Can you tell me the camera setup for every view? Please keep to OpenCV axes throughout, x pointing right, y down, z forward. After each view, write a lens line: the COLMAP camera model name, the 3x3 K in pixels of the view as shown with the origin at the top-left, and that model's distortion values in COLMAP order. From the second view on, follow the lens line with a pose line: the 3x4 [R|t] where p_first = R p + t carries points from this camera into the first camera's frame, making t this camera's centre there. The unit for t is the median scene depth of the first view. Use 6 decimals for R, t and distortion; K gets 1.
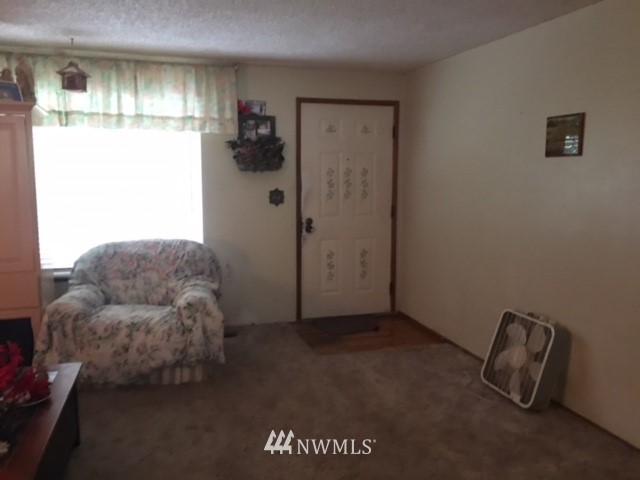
lens RADIAL K [[548.6, 0, 322.0], [0, 548.6, 240.3], [0, 0, 1]] dist [0.081591, -0.100815]
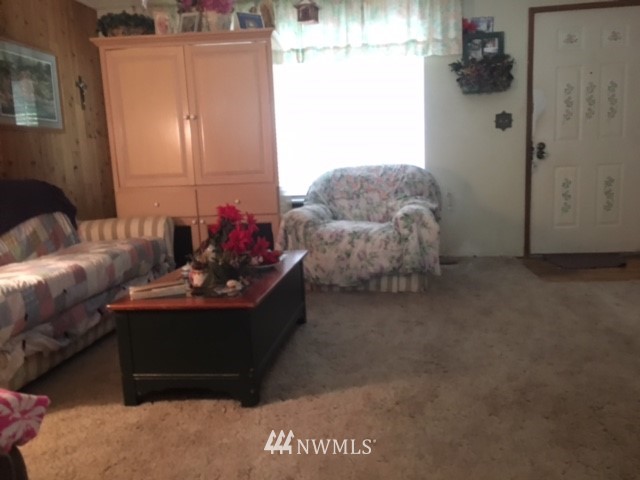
lens RADIAL K [[548.6, 0, 319.3], [0, 548.6, 241.2], [0, 0, 1]] dist [0.081591, -0.100815]
pose [[0.910892, 0.019232, -0.412196, 0.027947], [-0.005361, 0.999381, 0.034780, 0.108923], [0.412610, -0.029471, 0.910431, 0.006728]]
